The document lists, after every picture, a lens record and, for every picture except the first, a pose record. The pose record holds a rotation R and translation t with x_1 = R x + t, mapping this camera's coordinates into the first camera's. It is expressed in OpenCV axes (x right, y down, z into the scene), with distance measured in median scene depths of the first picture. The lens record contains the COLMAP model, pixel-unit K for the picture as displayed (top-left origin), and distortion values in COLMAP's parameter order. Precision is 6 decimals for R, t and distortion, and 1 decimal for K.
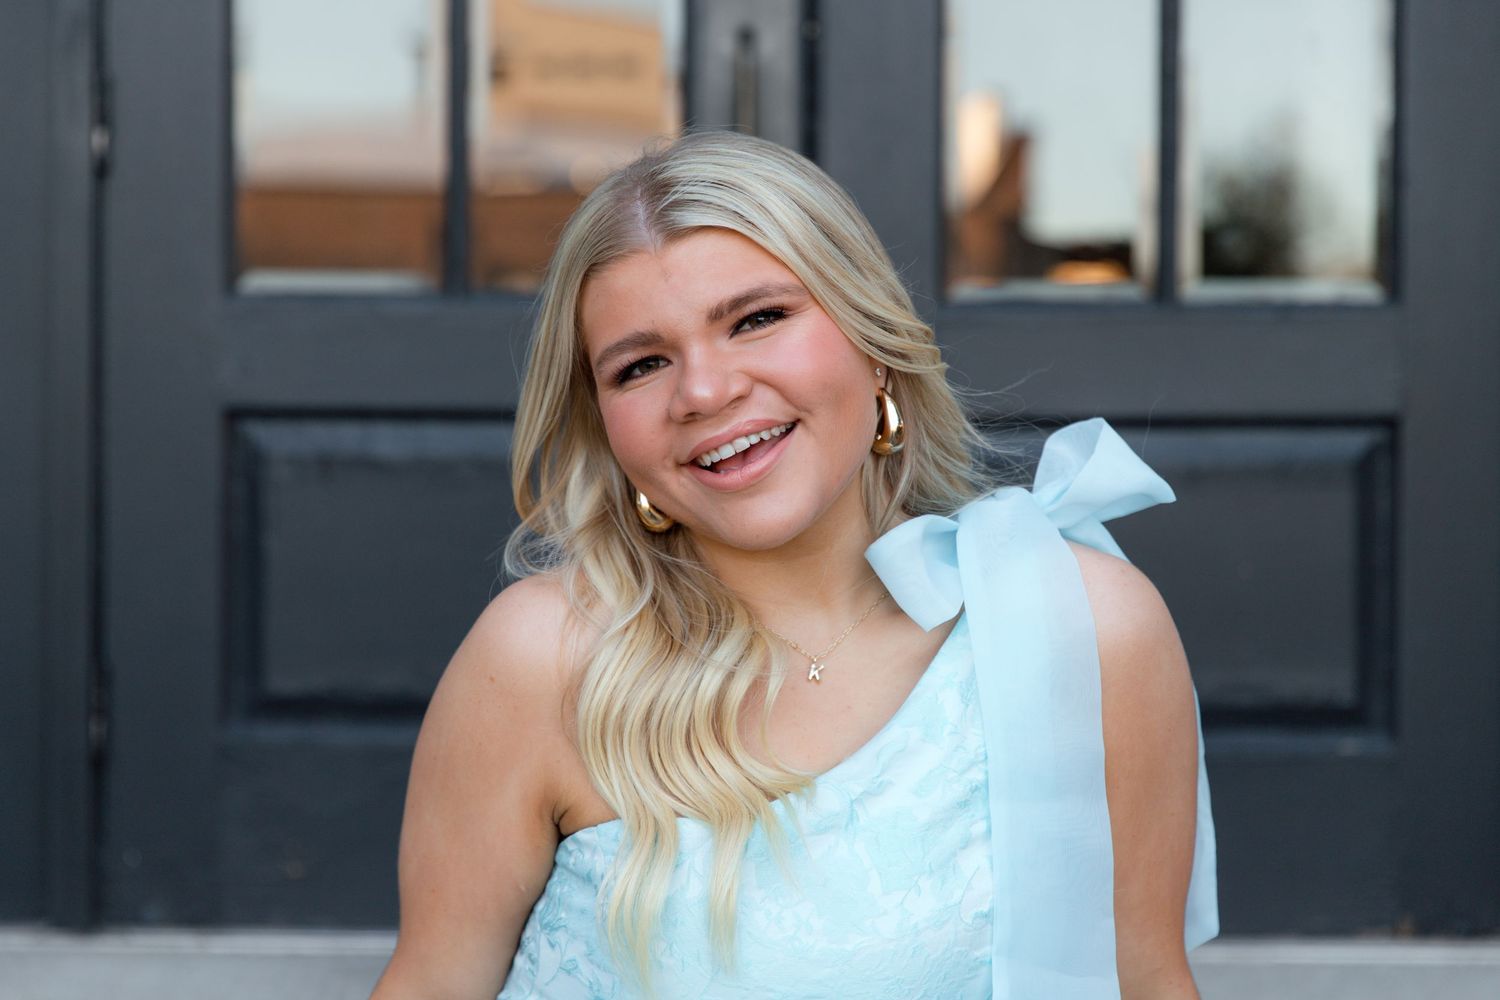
lens RADIAL K [[2997.5, 0, 749.6], [0, 2997.5, 502.5], [0, 0, 1]] dist [-0.051254, 0.000000]
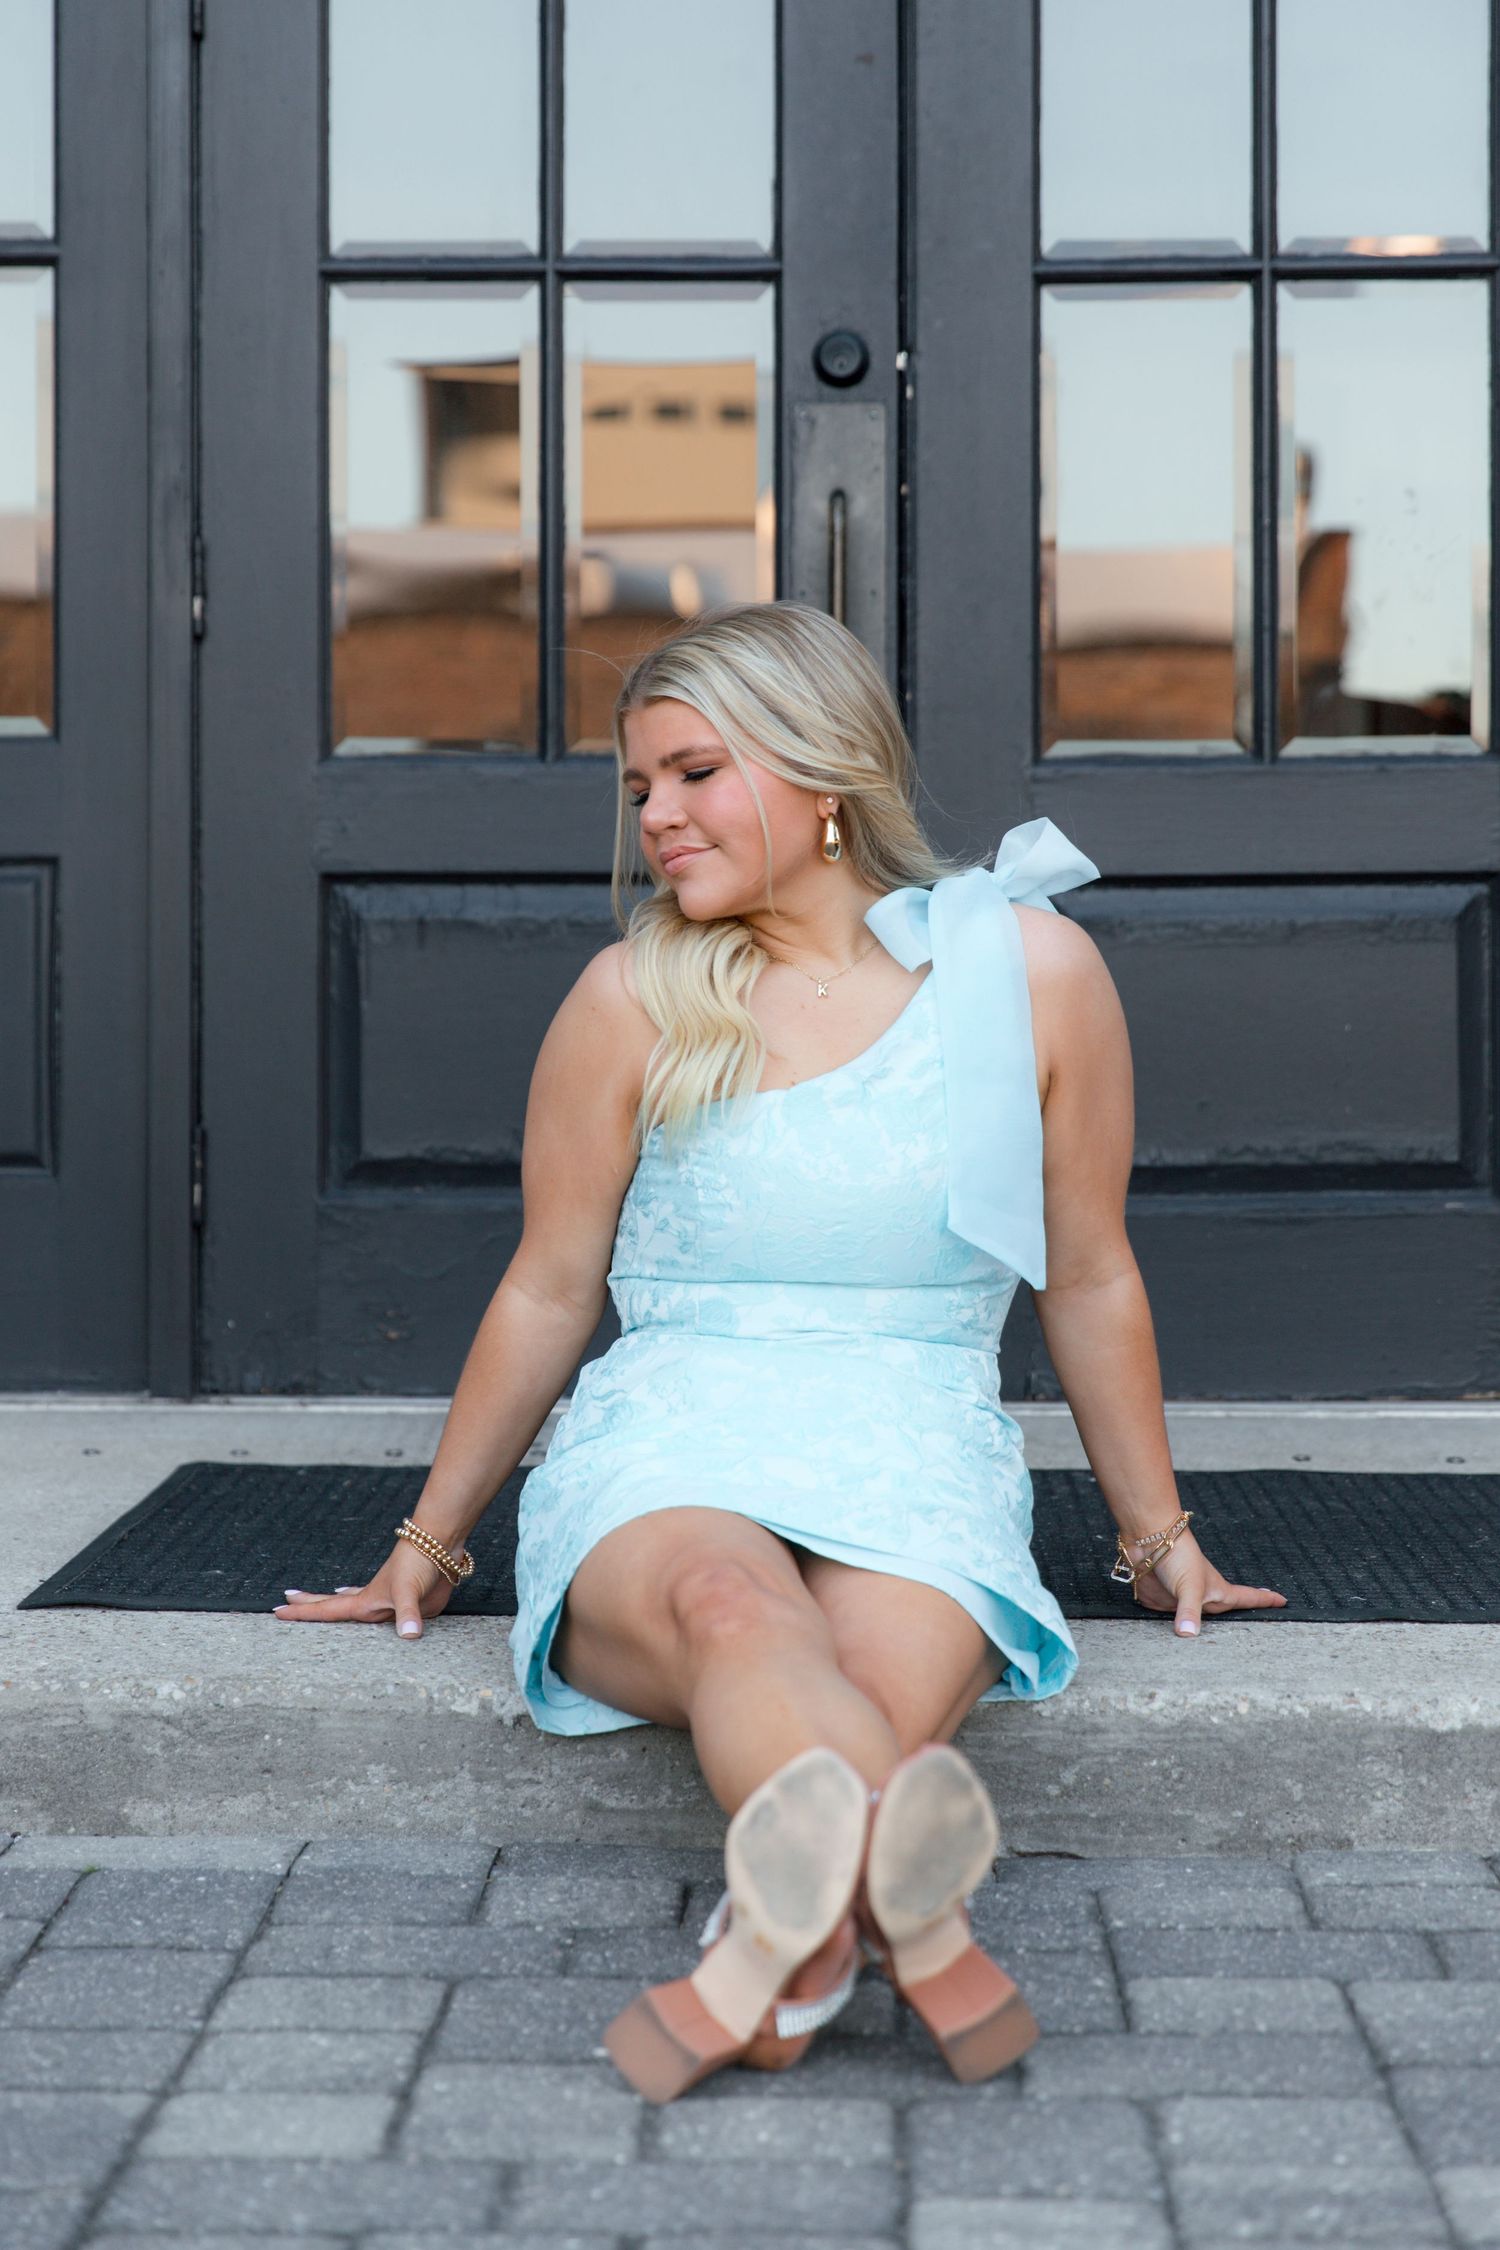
lens RADIAL K [[4496.2, 0, 752.7], [0, 4496.2, 1120.3], [0, 0, 1]] dist [-0.051254, 0.000000]
pose [[0.999418, -0.008225, -0.033108, 0.028304], [0.008480, 0.999935, 0.007572, 0.064657], [0.033044, -0.007849, 0.999423, -0.784785]]
